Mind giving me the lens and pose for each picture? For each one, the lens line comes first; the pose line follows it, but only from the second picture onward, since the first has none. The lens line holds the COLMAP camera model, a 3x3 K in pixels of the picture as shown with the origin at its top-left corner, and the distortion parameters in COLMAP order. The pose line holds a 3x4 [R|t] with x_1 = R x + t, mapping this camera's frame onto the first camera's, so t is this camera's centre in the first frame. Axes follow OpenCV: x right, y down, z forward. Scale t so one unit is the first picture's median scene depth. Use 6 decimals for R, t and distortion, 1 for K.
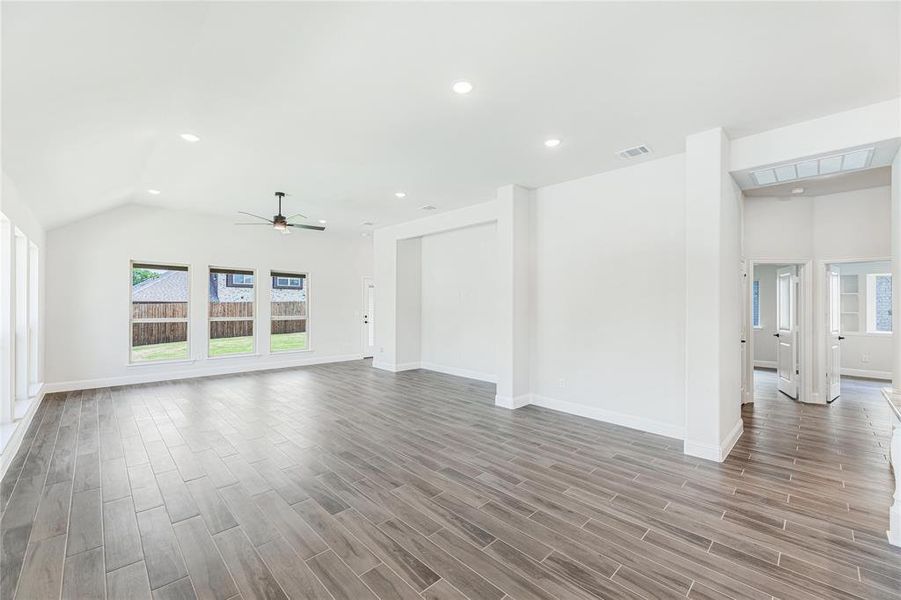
lens RADIAL K [[362.6, 0, 449.9], [0, 362.6, 301.8], [0, 0, 1]] dist [0.002610, 0.000172]
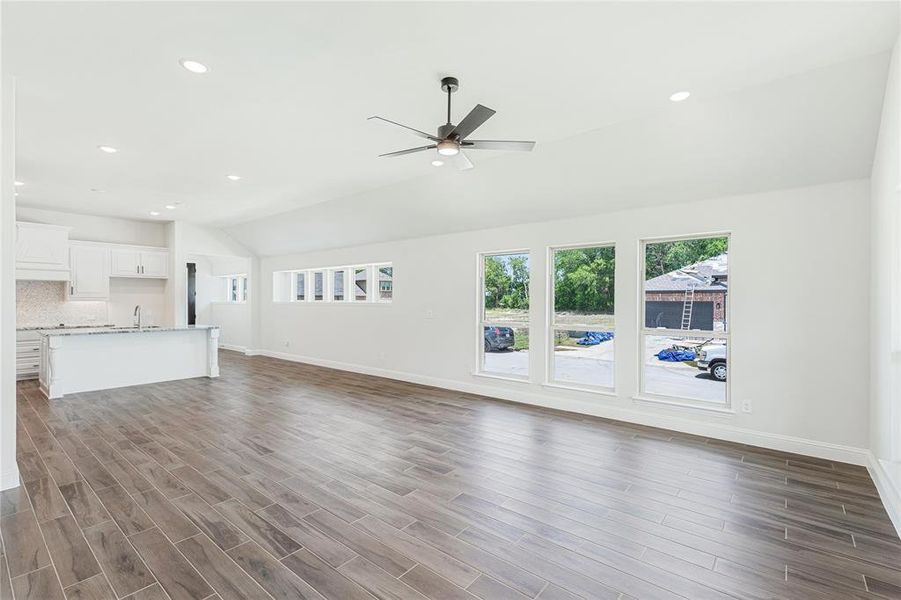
lens RADIAL K [[412.9, 0, 450.3], [0, 412.9, 303.9], [0, 0, 1]] dist [0.004449, 0.000562]
pose [[-0.995055, -0.010054, -0.098812, -0.405310], [-0.010173, 0.999948, 0.000704, 0.010122], [0.098800, 0.001705, -0.995106, 1.538413]]
